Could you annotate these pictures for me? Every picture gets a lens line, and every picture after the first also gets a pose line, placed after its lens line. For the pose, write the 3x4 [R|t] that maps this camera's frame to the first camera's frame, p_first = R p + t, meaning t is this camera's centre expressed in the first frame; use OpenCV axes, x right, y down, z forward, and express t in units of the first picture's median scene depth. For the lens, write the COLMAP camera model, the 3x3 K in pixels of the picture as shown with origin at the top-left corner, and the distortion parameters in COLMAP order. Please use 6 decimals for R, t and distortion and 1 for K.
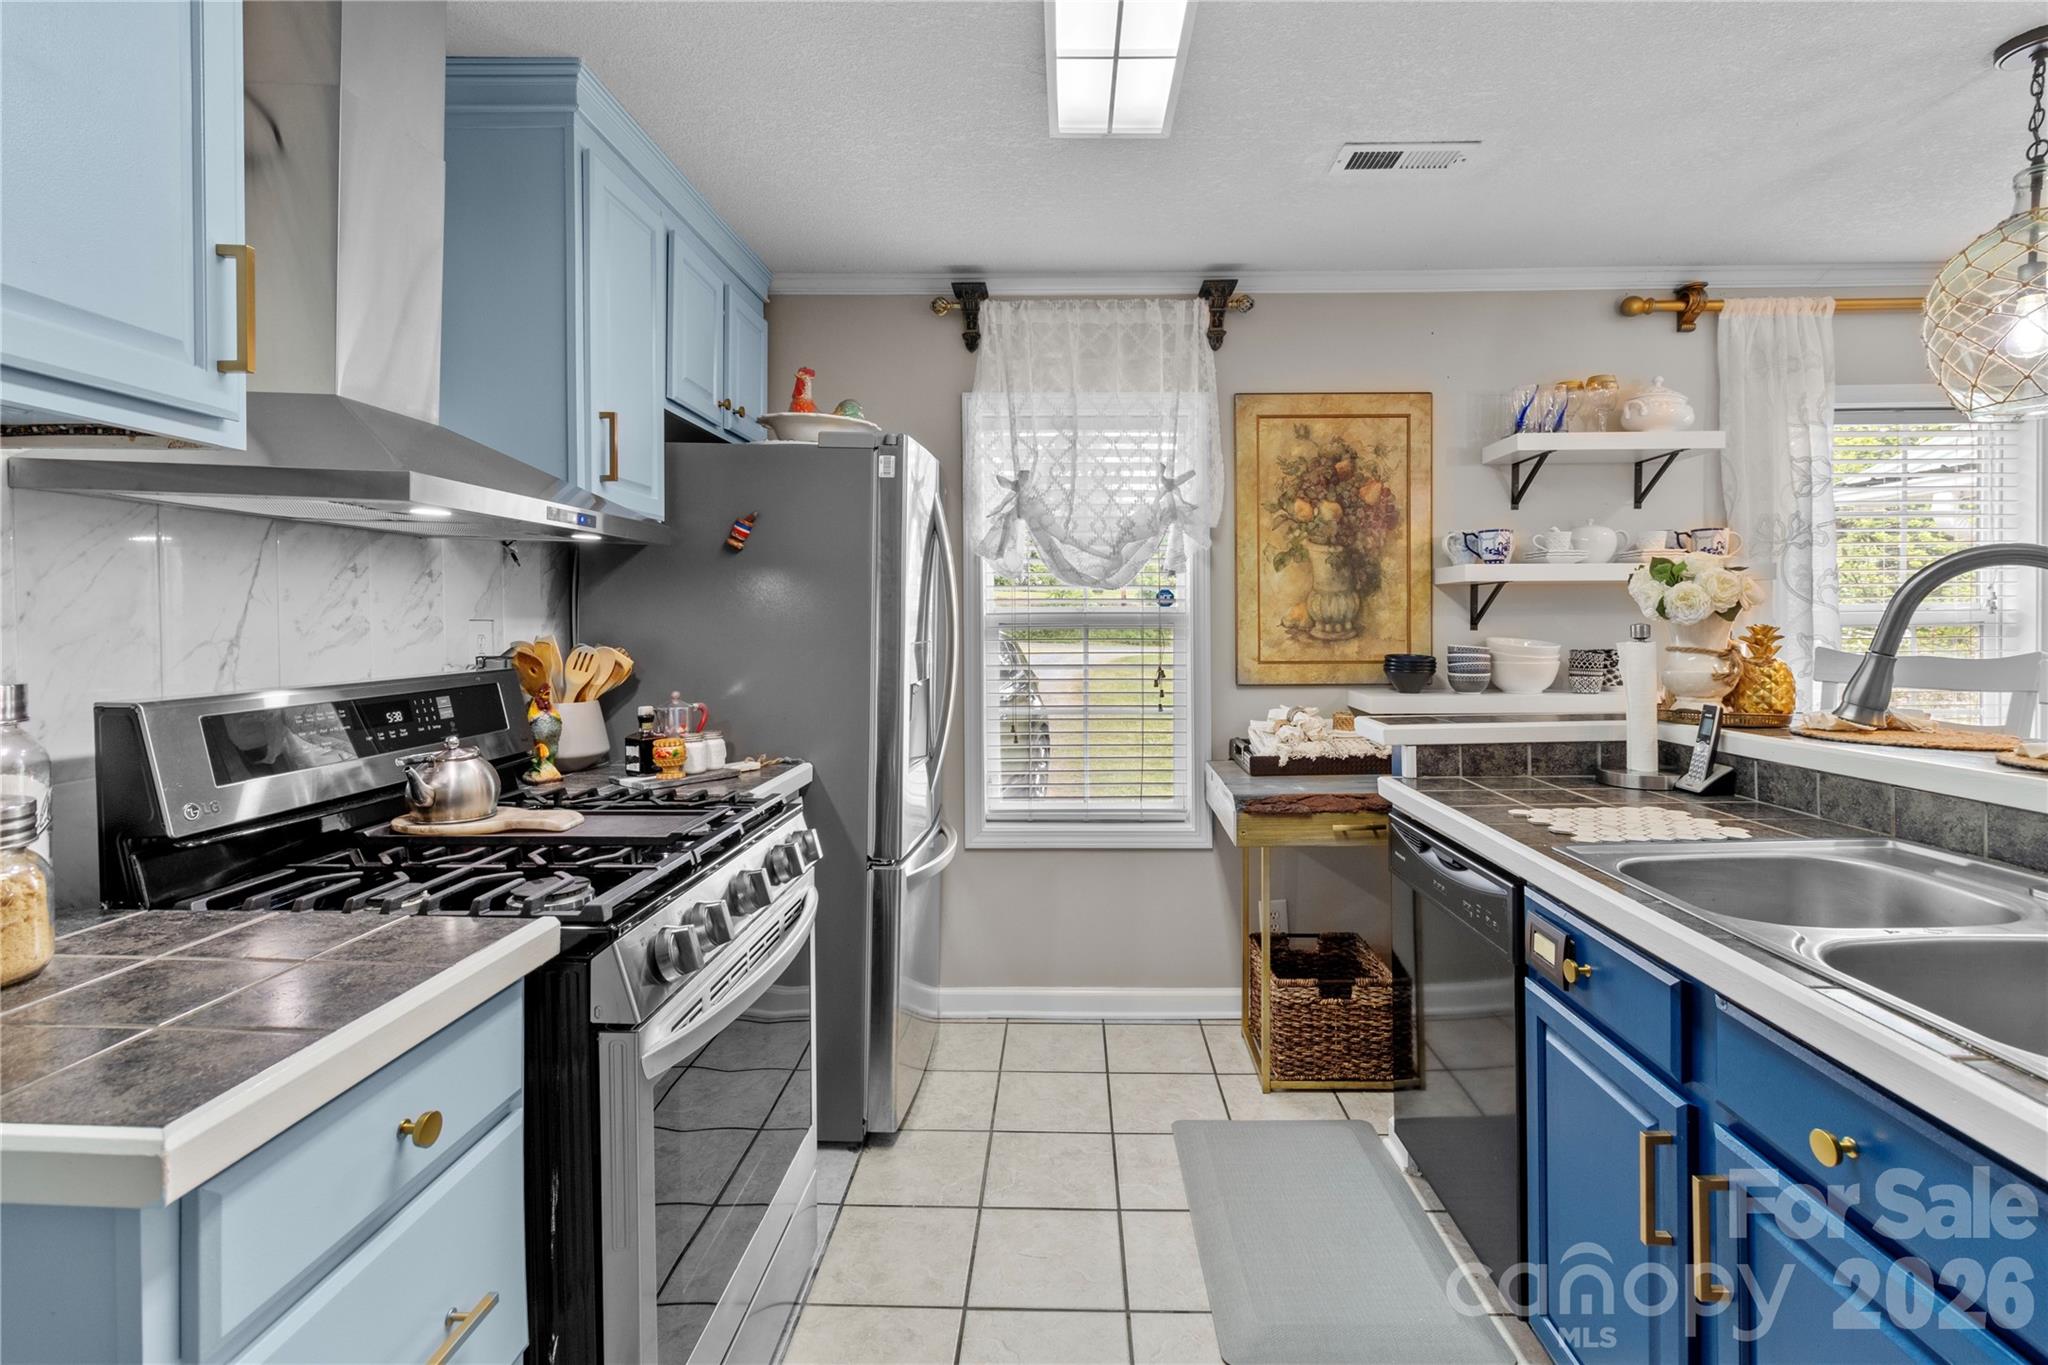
lens RADIAL K [[950.9, 0, 1053.9], [0, 950.9, 632.8], [0, 0, 1]] dist [-0.000598, 0.002322]
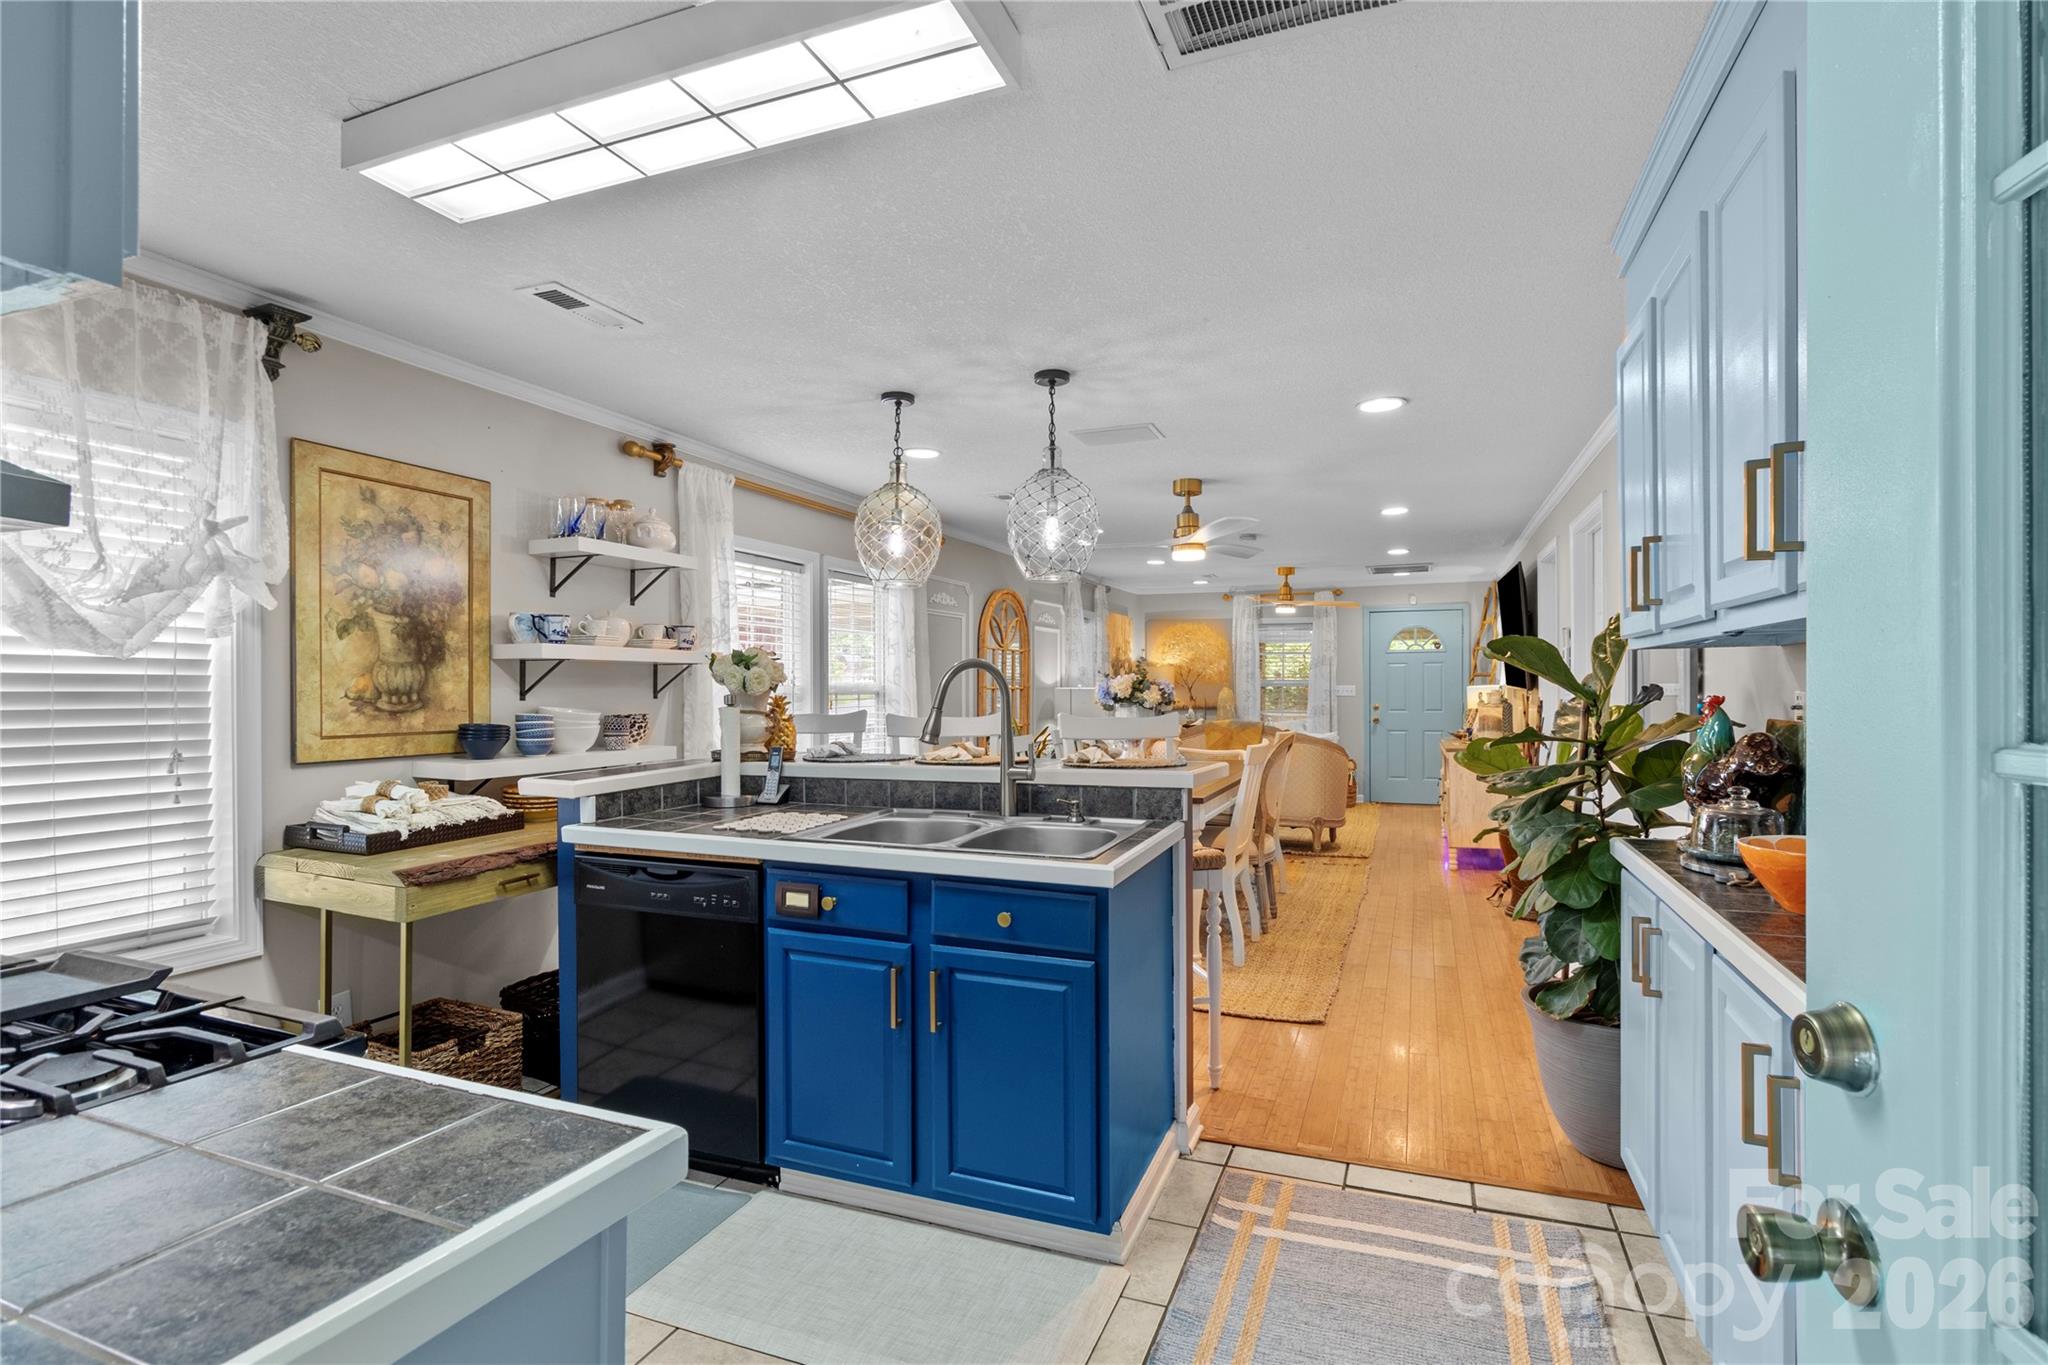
lens RADIAL K [[950.9, 0, 1045.0], [0, 950.9, 690.4], [0, 0, 1]] dist [-0.000598, 0.002322]
pose [[0.345294, 0.002644, 0.938491, -0.424890], [0.010012, 0.999929, -0.006500, -0.001317], [-0.938441, 0.011641, 0.345242, 0.032320]]
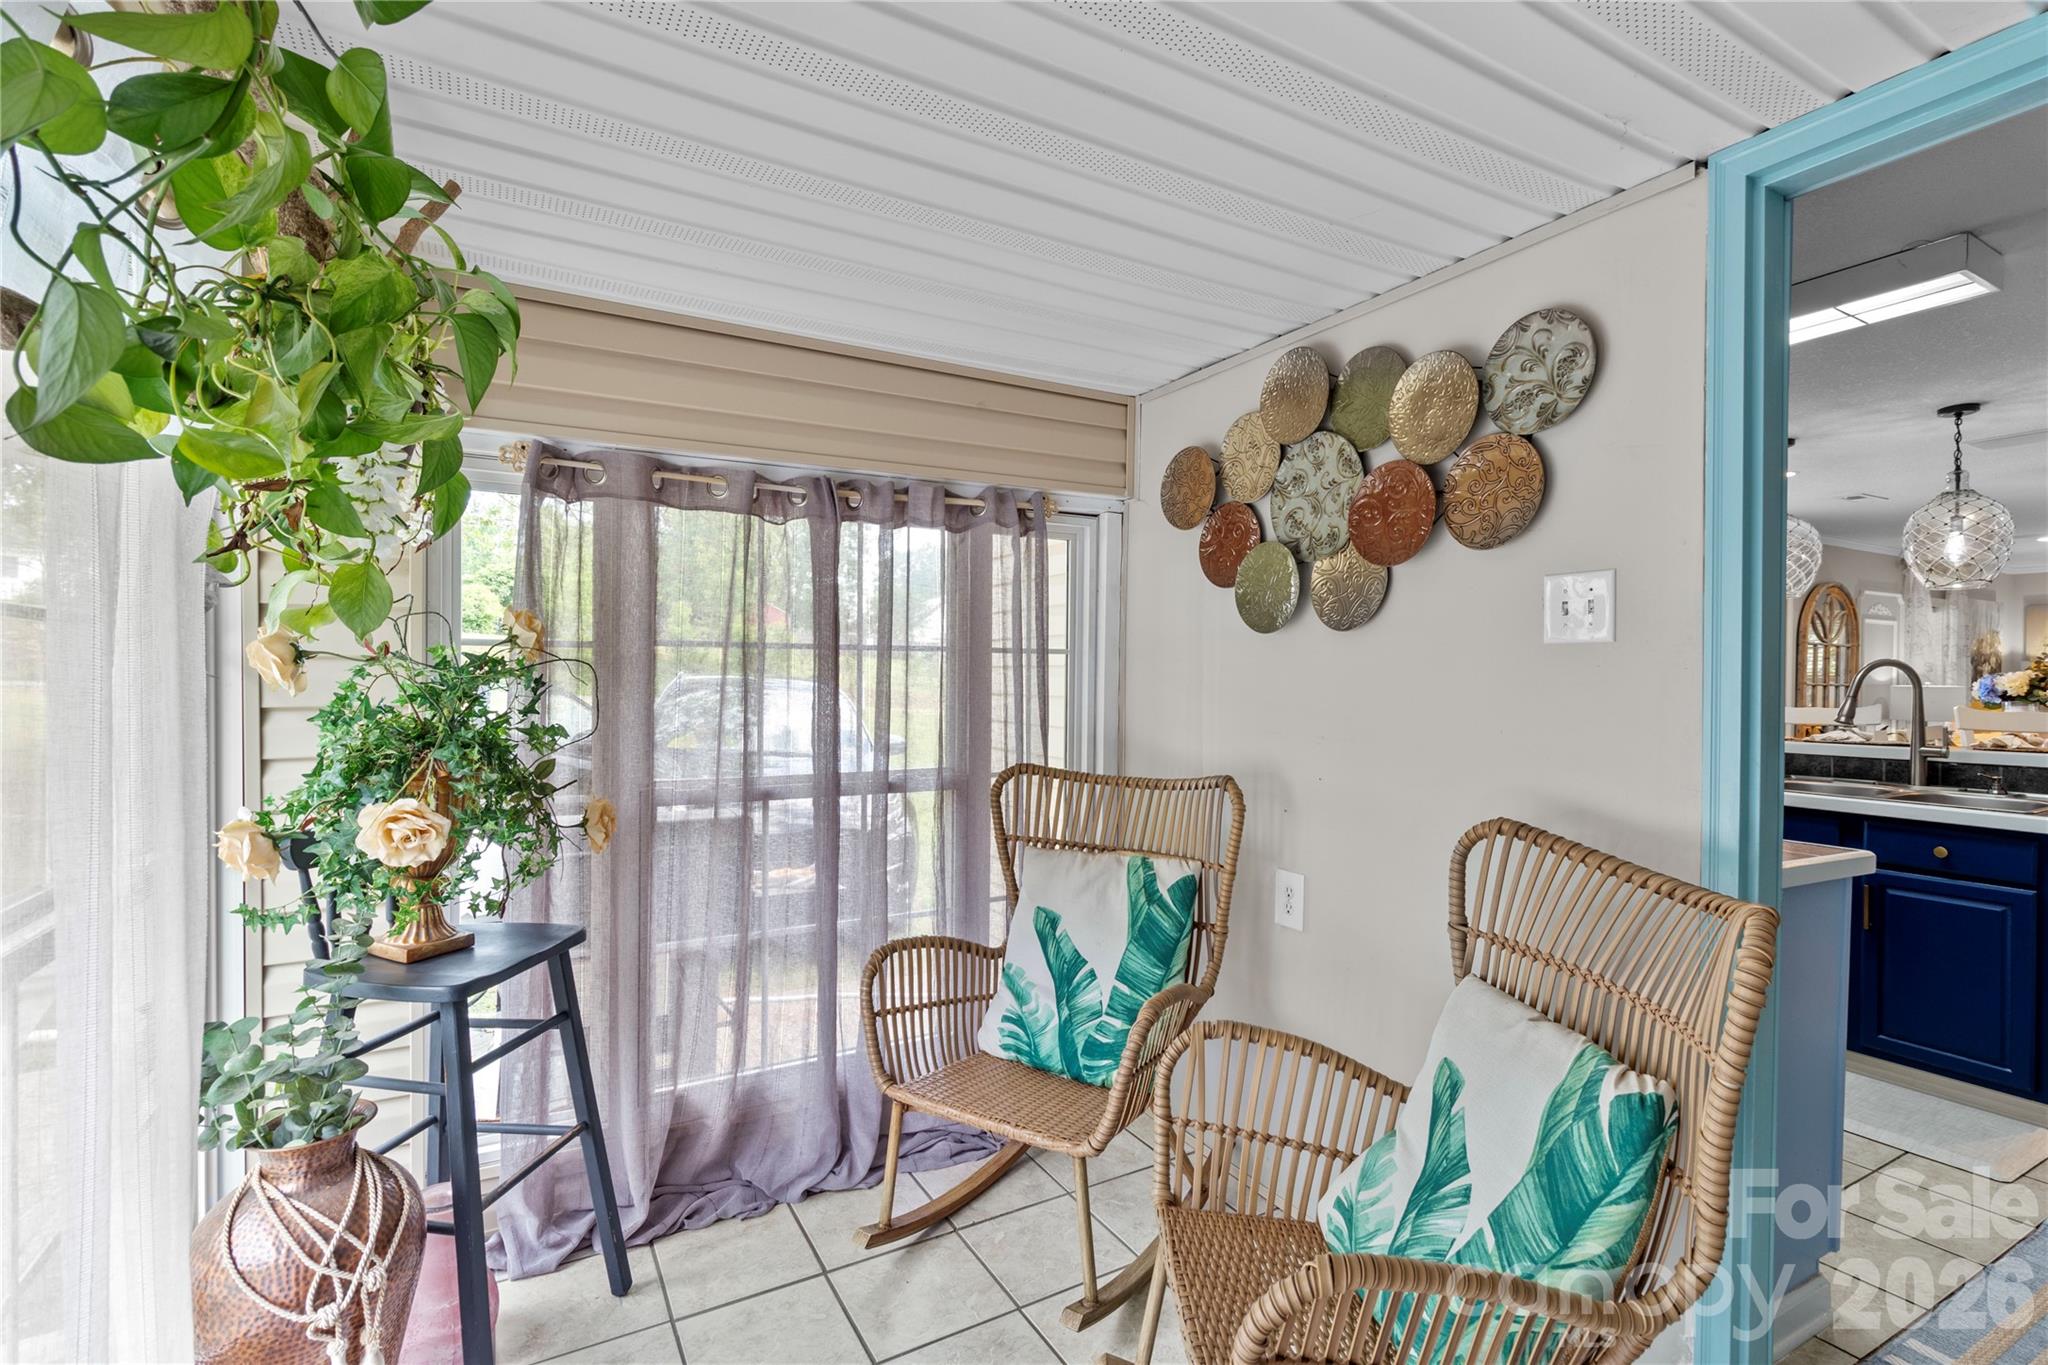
lens RADIAL K [[950.9, 0, 1041.6], [0, 950.9, 683.2], [0, 0, 1]] dist [-0.000598, 0.002322]
pose [[0.857774, 0.012864, 0.513866, -1.083664], [-0.010451, 0.999917, -0.007586, 0.011418], [-0.513921, 0.001137, 0.857837, -0.057000]]
